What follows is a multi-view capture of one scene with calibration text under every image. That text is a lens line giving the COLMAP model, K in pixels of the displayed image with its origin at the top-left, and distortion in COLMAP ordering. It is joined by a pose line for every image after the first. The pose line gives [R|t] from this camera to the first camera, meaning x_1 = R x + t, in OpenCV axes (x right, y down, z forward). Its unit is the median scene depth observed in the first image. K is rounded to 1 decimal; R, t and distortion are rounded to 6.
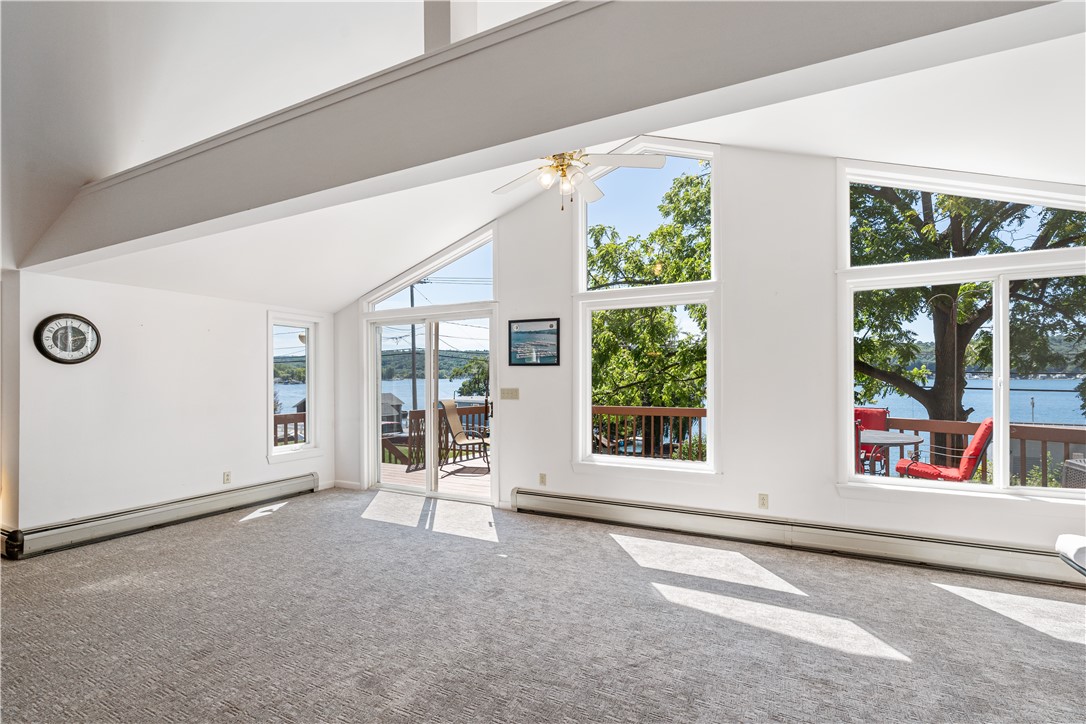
lens RADIAL K [[481.4, 0, 543.8], [0, 481.4, 373.0], [0, 0, 1]] dist [-0.000475, 0.000236]
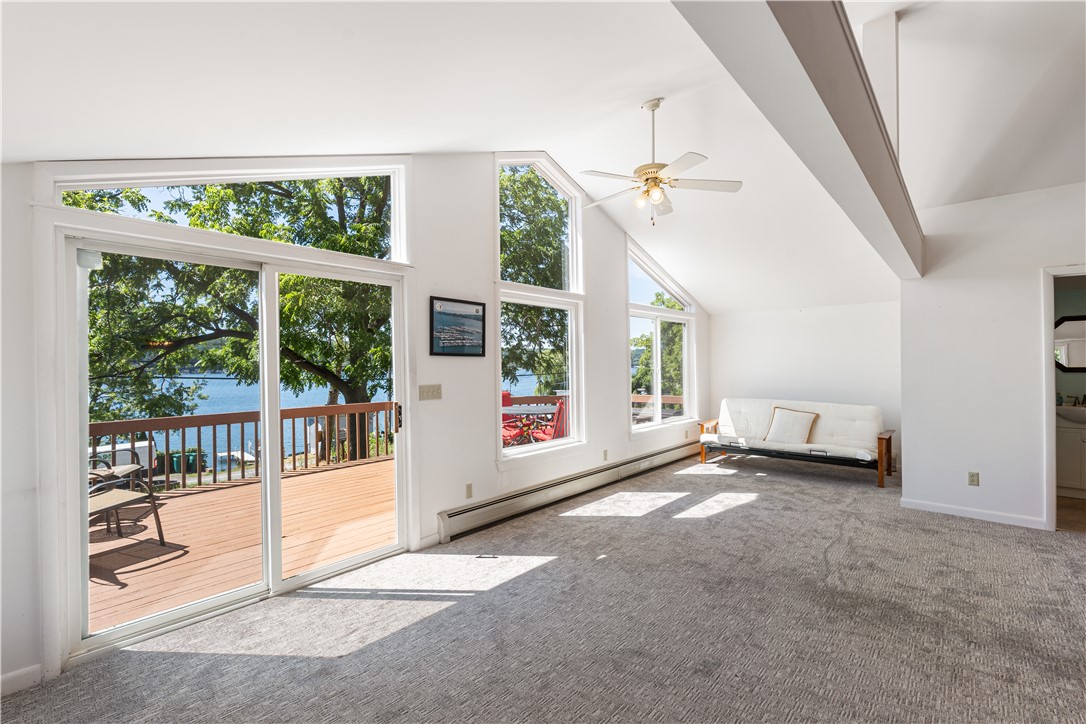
lens RADIAL K [[477.9, 0, 543.0], [0, 477.9, 362.0], [0, 0, 1]] dist [-0.003649, 0.000127]
pose [[0.262866, 0.009640, 0.964784, -0.790151], [0.002331, 0.999941, -0.010626, 0.004269], [-0.964830, 0.005043, 0.262828, 0.662255]]
